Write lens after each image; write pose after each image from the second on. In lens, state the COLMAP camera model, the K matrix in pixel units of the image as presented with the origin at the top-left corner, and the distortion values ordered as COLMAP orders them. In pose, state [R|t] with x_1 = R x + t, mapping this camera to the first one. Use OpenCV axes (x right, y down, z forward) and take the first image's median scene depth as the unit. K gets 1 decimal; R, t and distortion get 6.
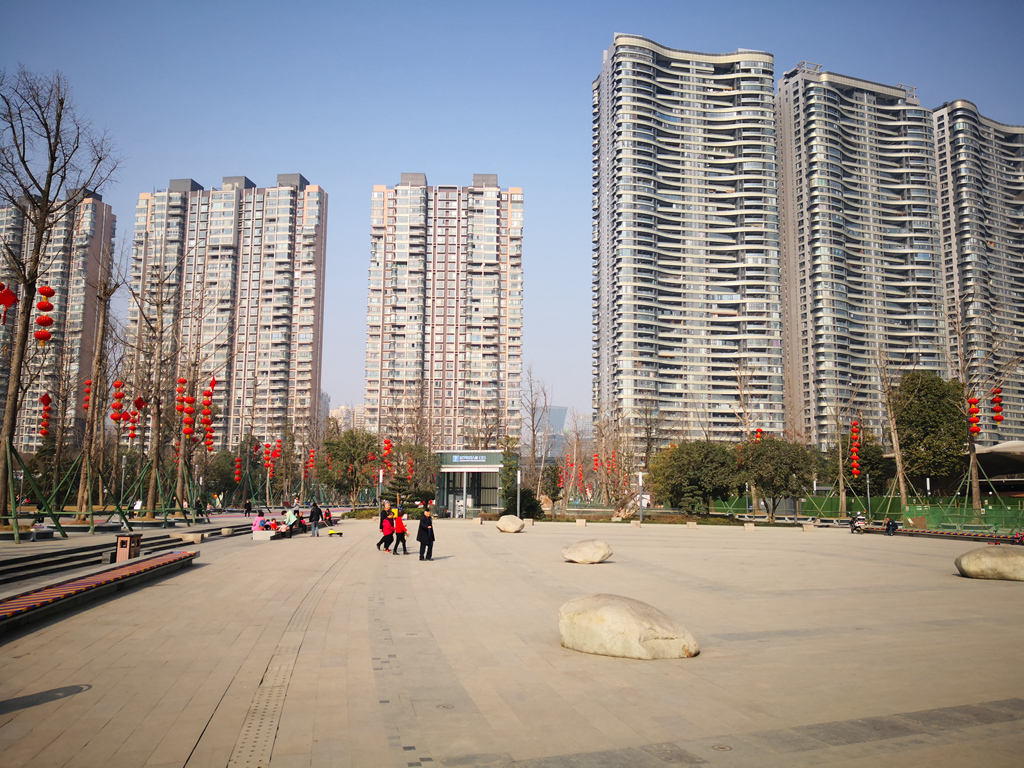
lens RADIAL K [[800.1, 0, 512.0], [0, 800.1, 384.0], [0, 0, 1]] dist [0.003878, 0.001231]
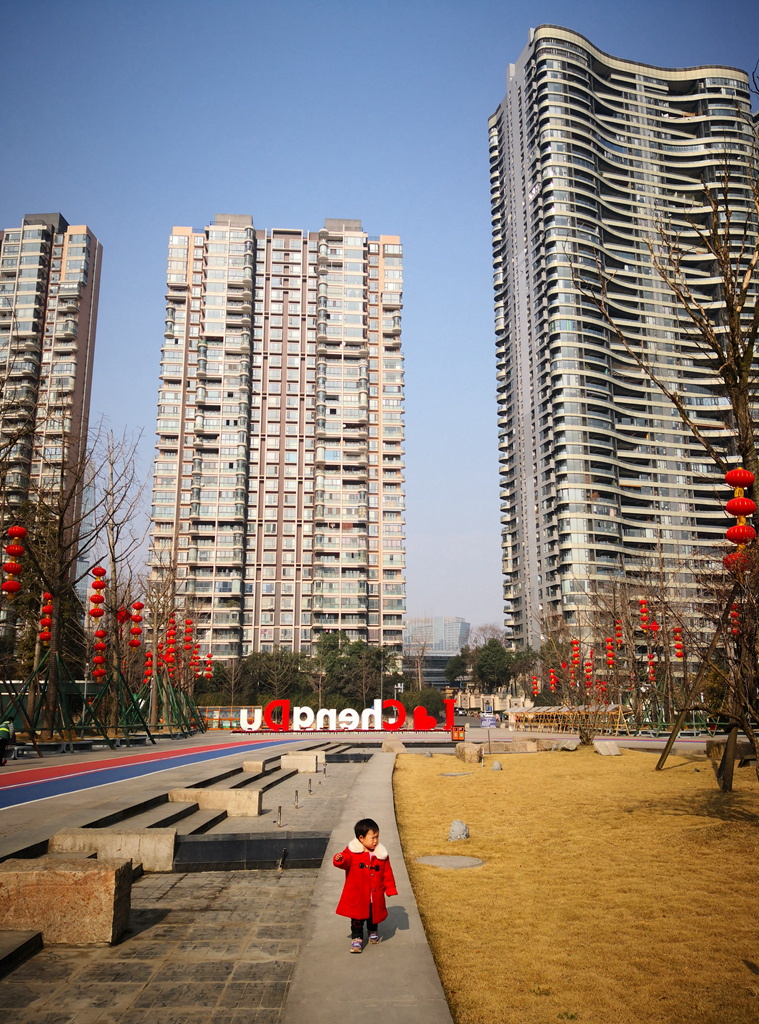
lens RADIAL K [[836.7, 0, 379.5], [0, 836.7, 512.0], [0, 0, 1]] dist [-0.009943, -0.009490]
pose [[0.997977, 0.003923, 0.063459, -0.048295], [0.001864, 0.995861, -0.090870, 0.045521], [-0.063553, 0.090805, 0.993839, 0.342356]]
